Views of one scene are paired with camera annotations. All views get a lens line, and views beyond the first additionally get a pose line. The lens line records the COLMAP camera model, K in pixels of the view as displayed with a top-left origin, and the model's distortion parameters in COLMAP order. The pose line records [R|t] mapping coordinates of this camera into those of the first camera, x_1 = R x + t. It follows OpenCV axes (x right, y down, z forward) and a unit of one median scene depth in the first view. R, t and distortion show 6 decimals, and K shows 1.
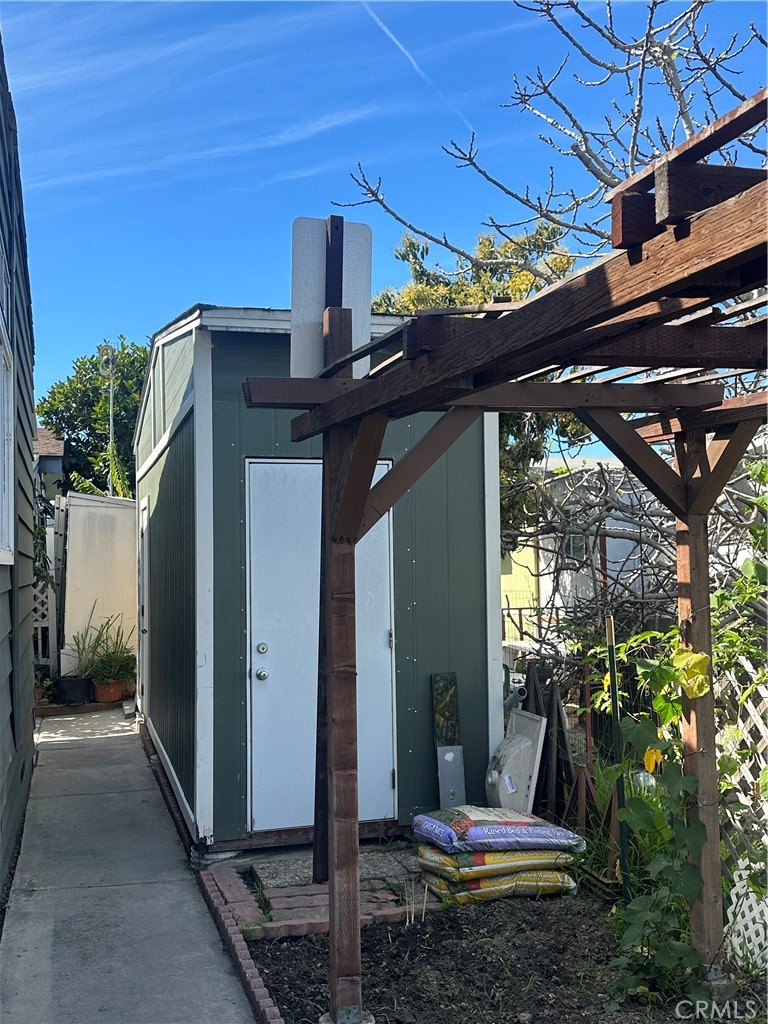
lens RADIAL K [[1067.8, 0, 385.9], [0, 1067.8, 508.0], [0, 0, 1]] dist [0.056076, 0.000000]
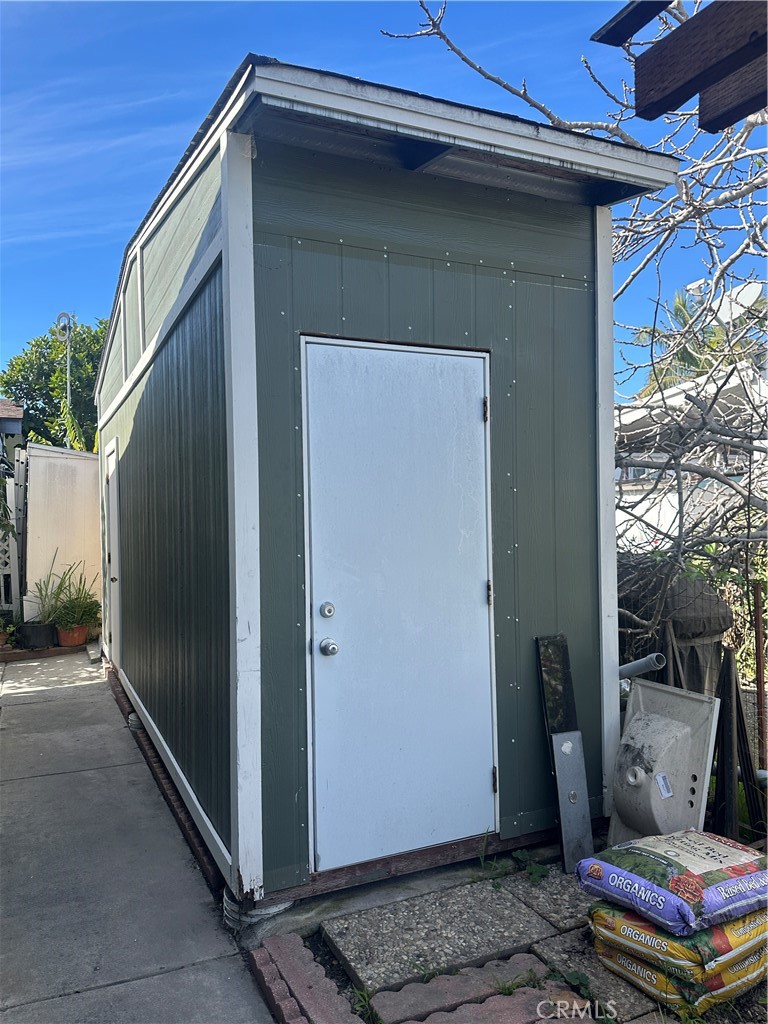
lens RADIAL K [[765.5, 0, 383.1], [0, 765.5, 519.5], [0, 0, 1]] dist [0.014197, -0.025978]
pose [[0.989428, -0.002101, 0.145012, -0.118003], [-0.004845, 0.998858, 0.047526, 0.037712], [-0.144946, -0.047727, 0.988288, 0.394920]]
